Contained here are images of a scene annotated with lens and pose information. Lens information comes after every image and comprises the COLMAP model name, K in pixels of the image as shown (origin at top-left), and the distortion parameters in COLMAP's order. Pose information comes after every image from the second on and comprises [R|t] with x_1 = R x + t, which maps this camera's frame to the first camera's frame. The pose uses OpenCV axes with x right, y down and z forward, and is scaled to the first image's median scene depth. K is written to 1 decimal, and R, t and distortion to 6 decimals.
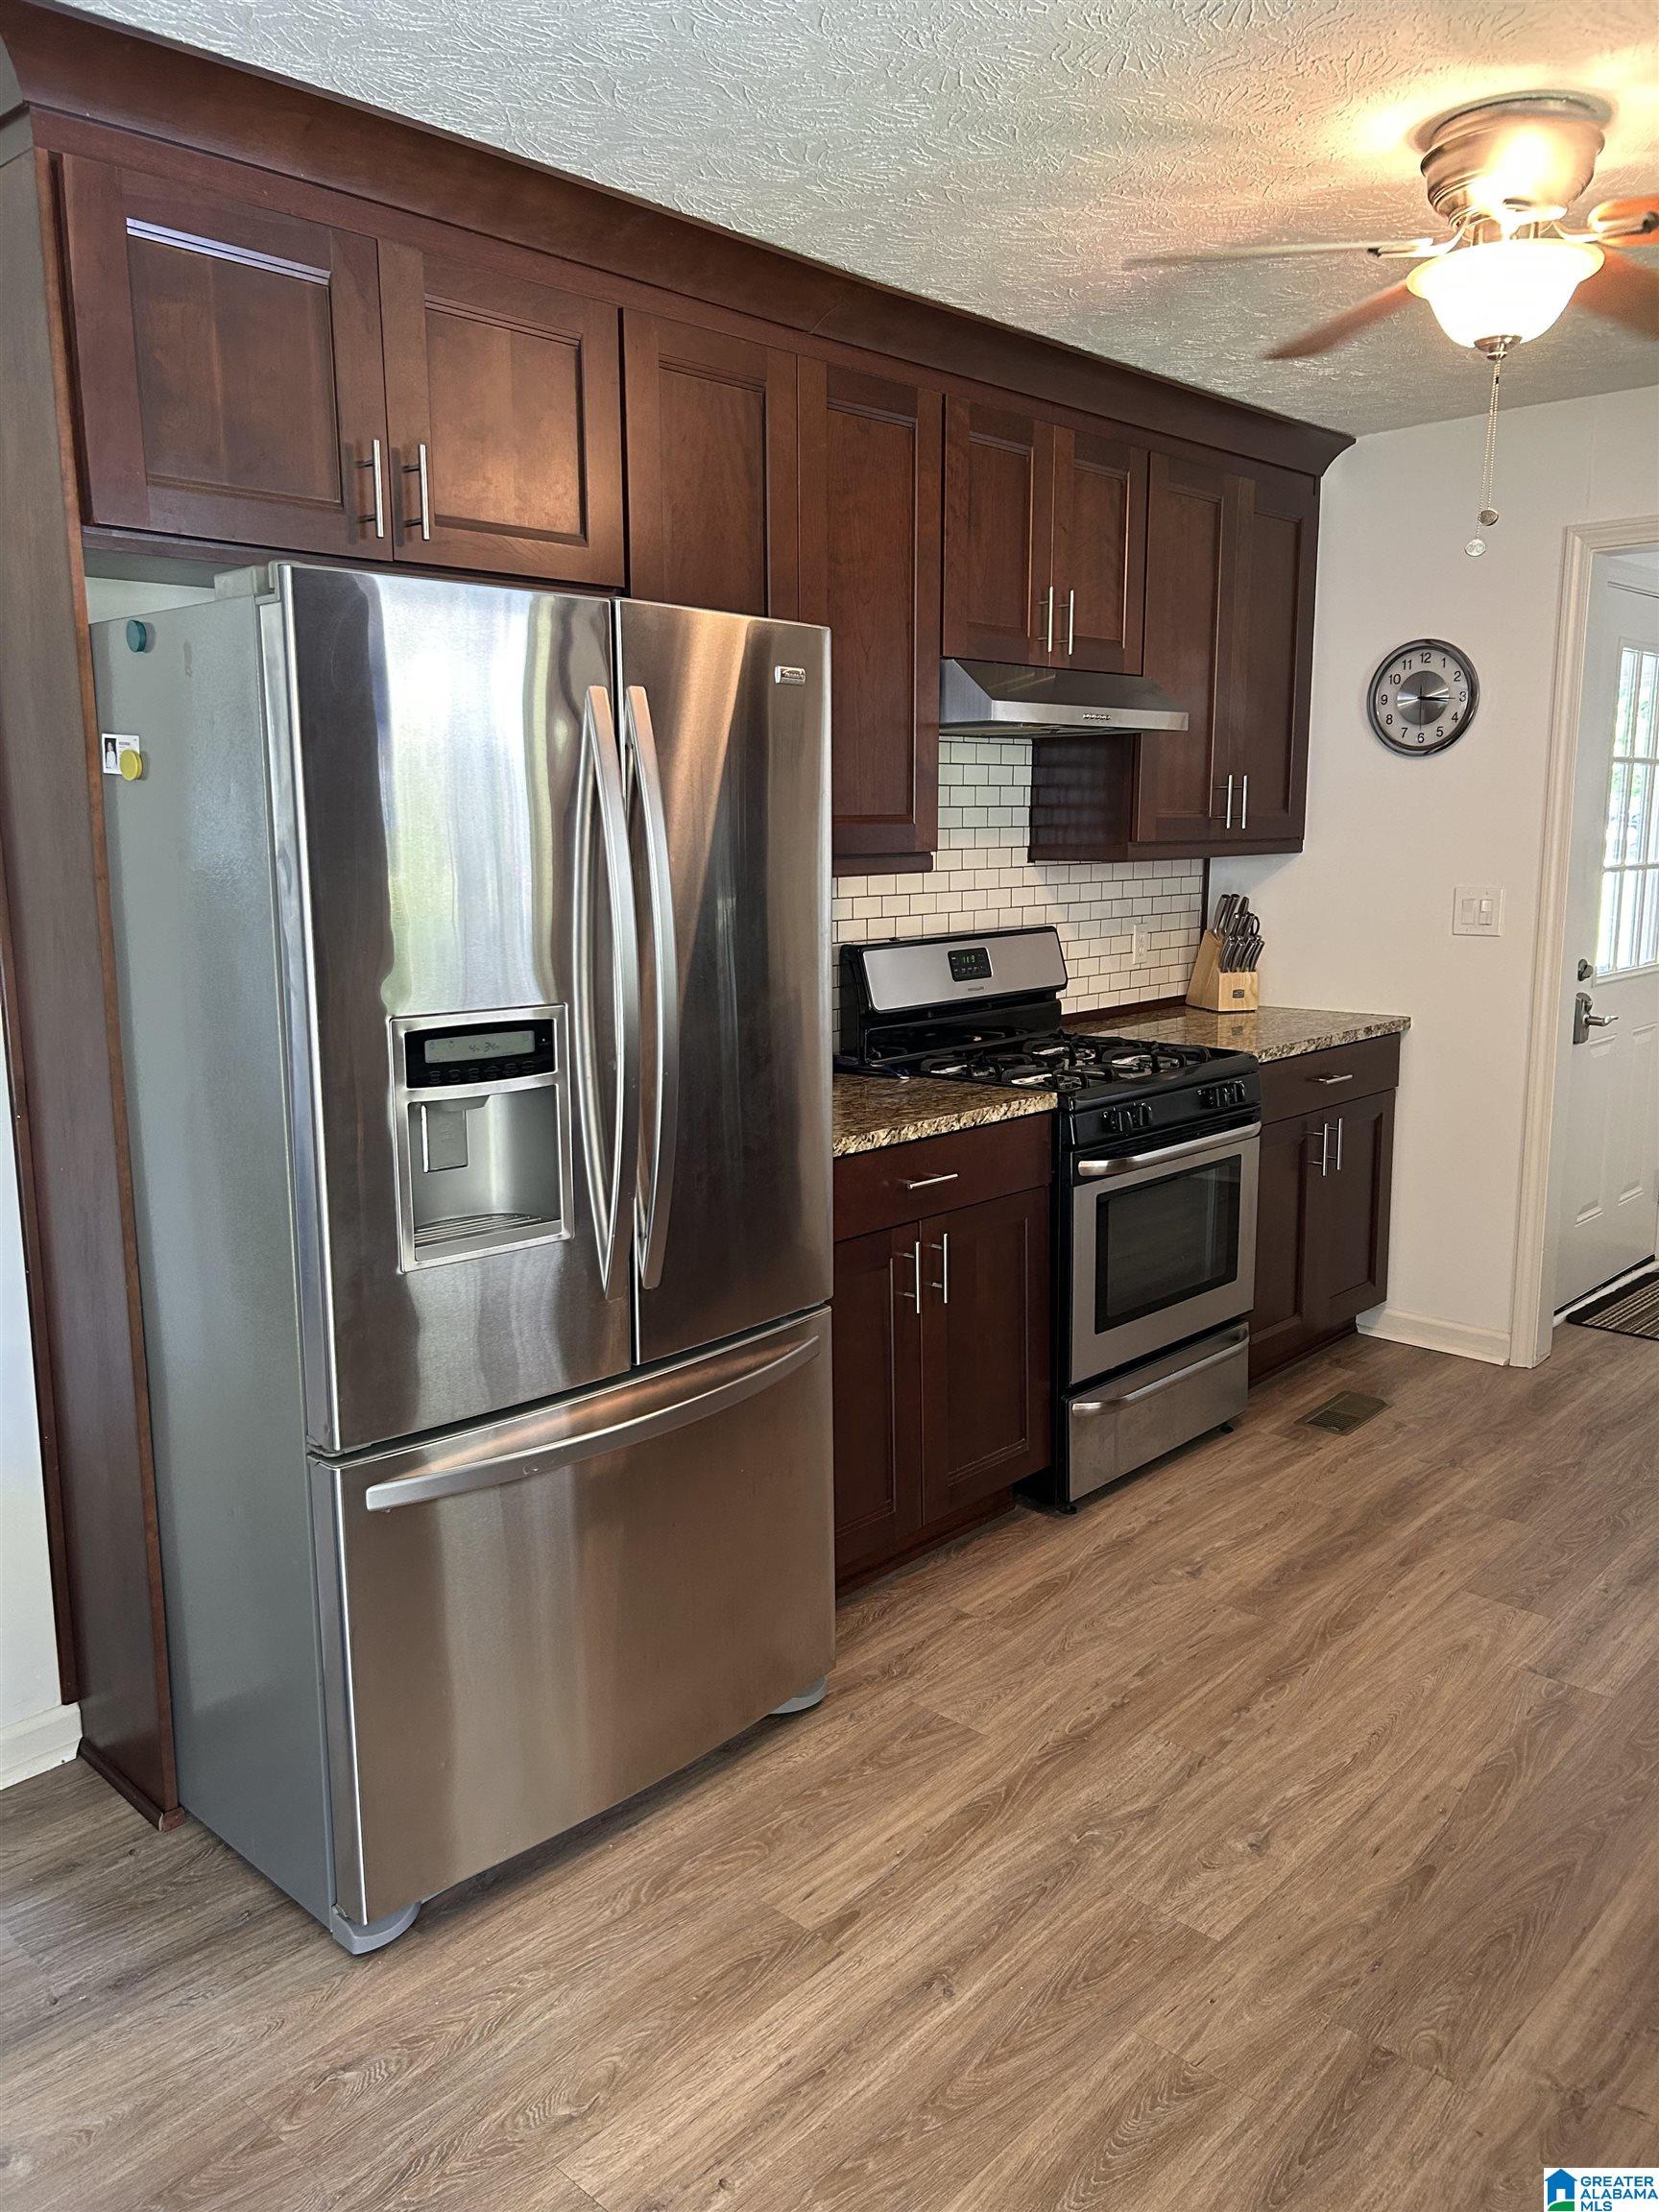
lens RADIAL K [[1683.5, 0, 829.5], [0, 1683.5, 1106.0], [0, 0, 1]] dist [-0.002965, -0.002209]
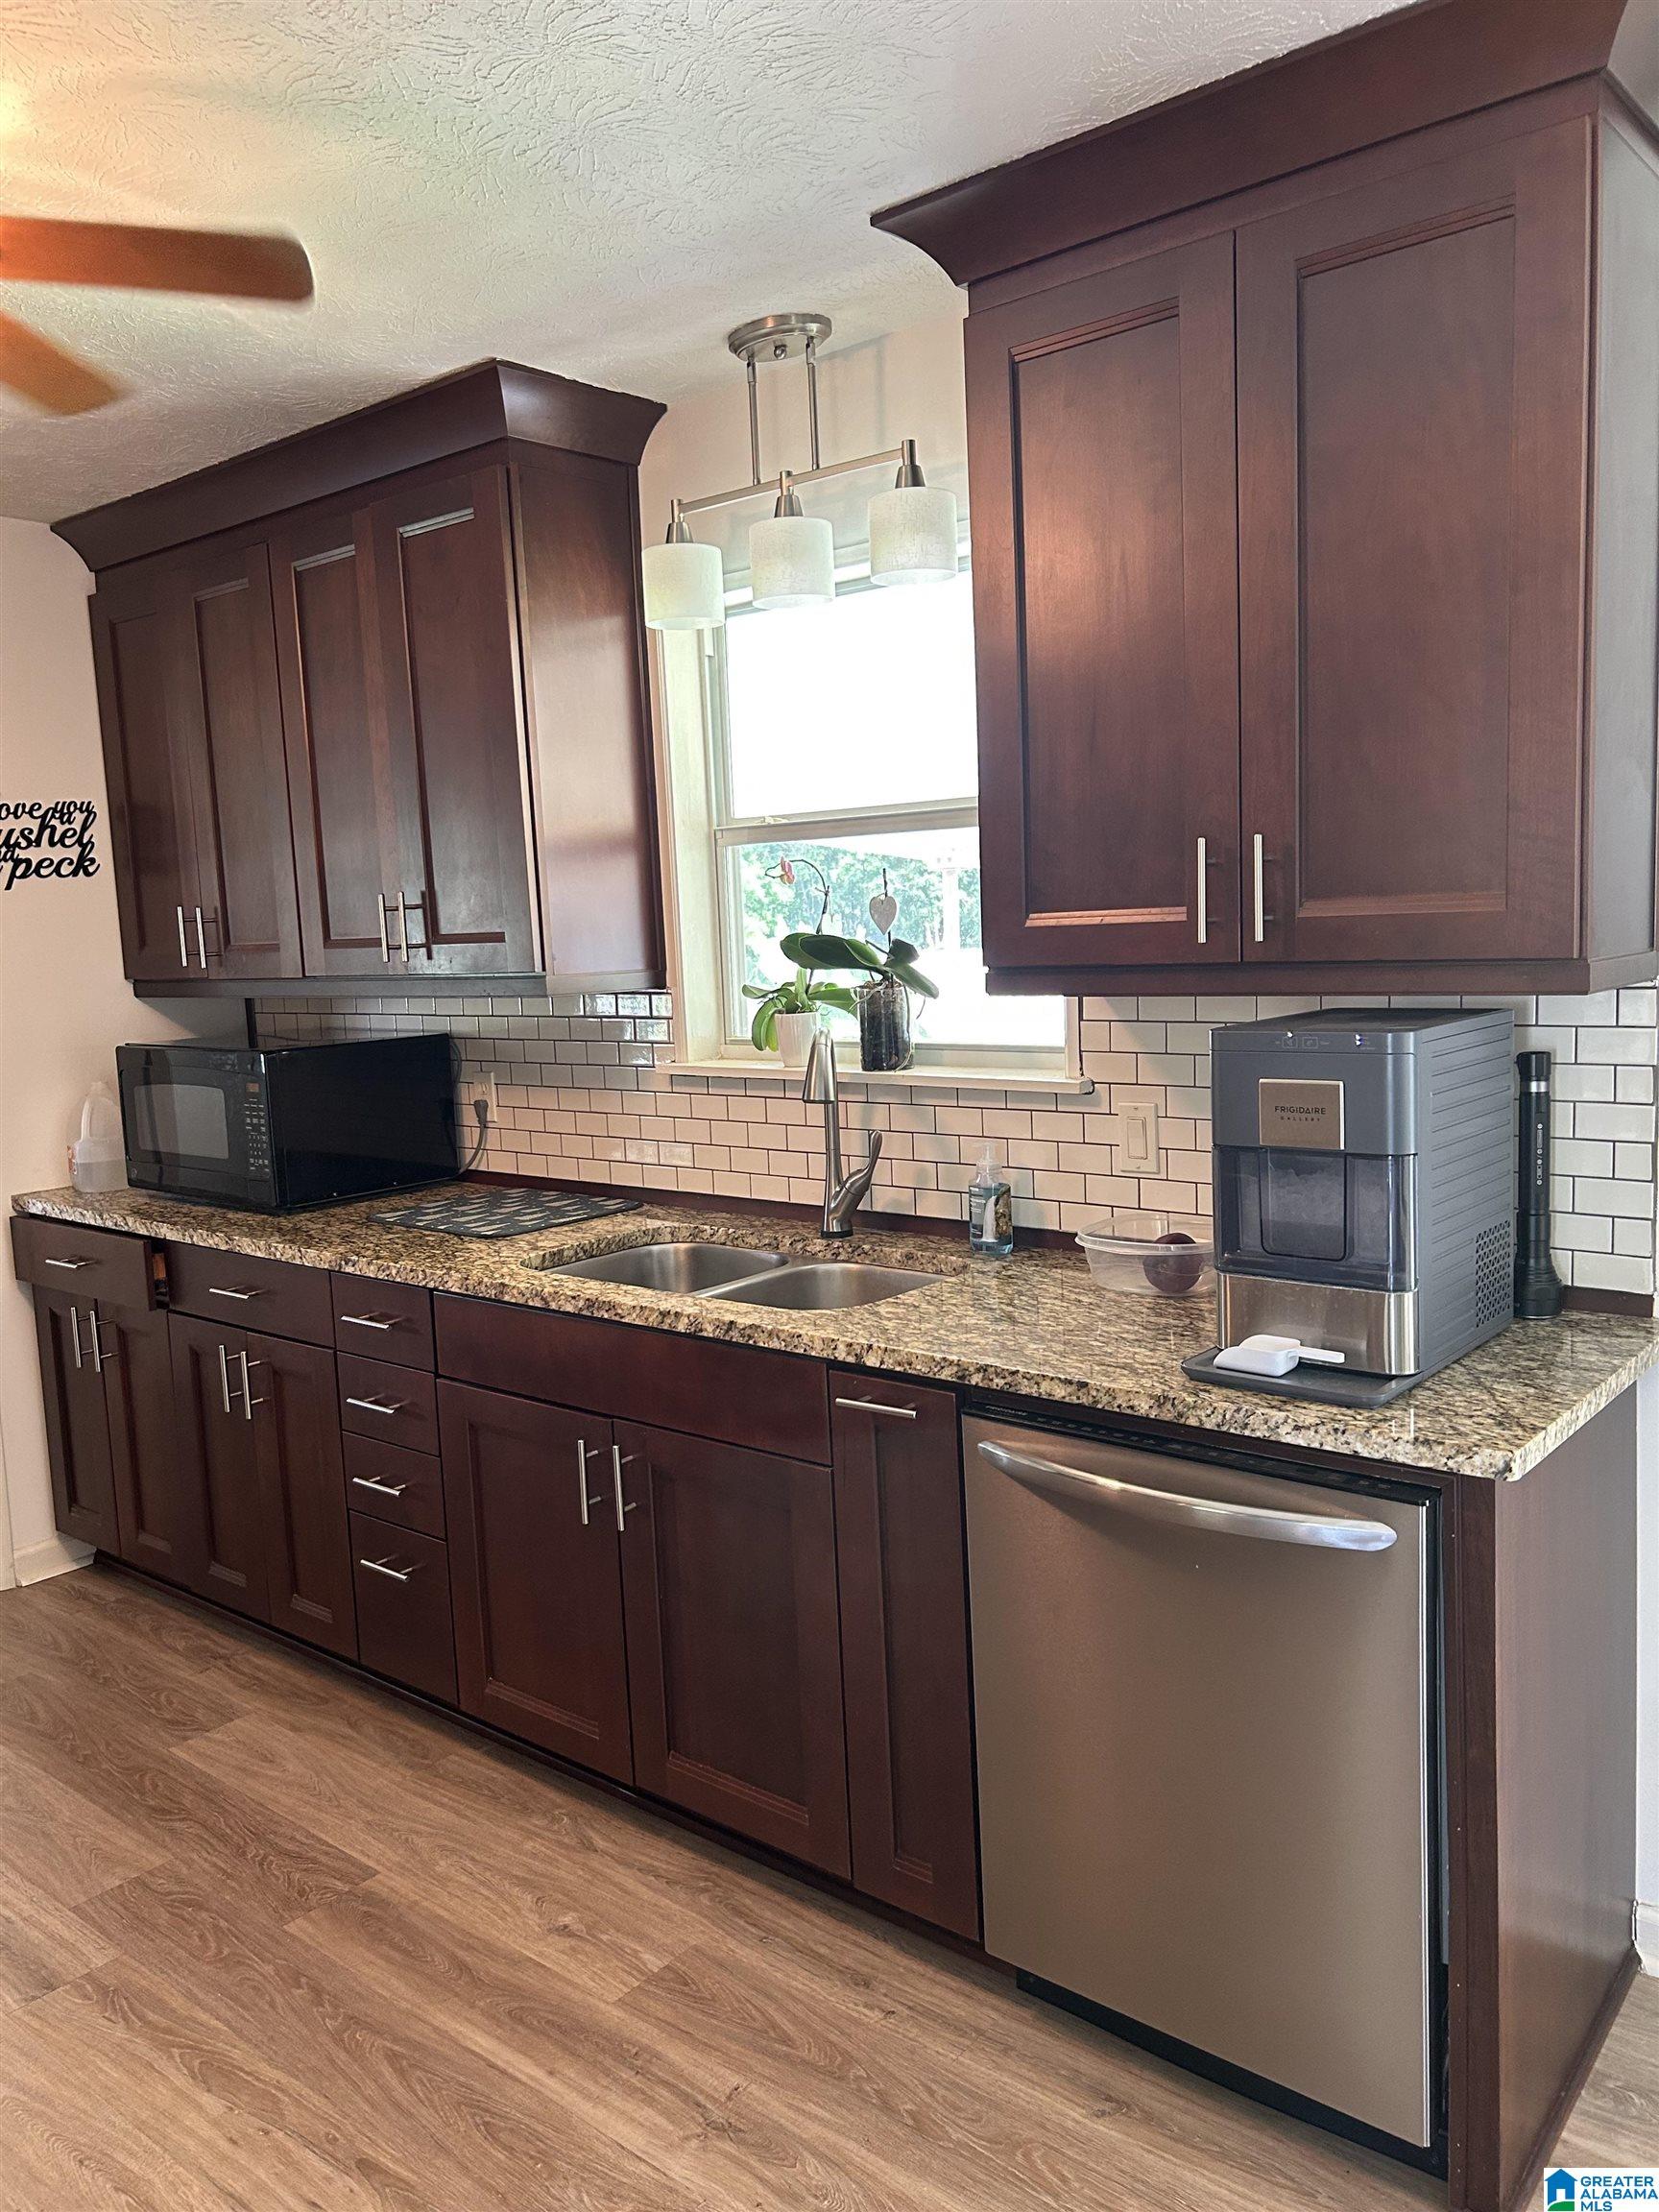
lens RADIAL K [[1683.5, 0, 829.5], [0, 1683.5, 1106.0], [0, 0, 1]] dist [-0.002965, -0.002209]
pose [[-0.045706, -0.116783, 0.992105, -0.520523], [0.214052, 0.968930, 0.123917, -0.149981], [-0.975752, 0.218026, -0.019288, 0.769373]]
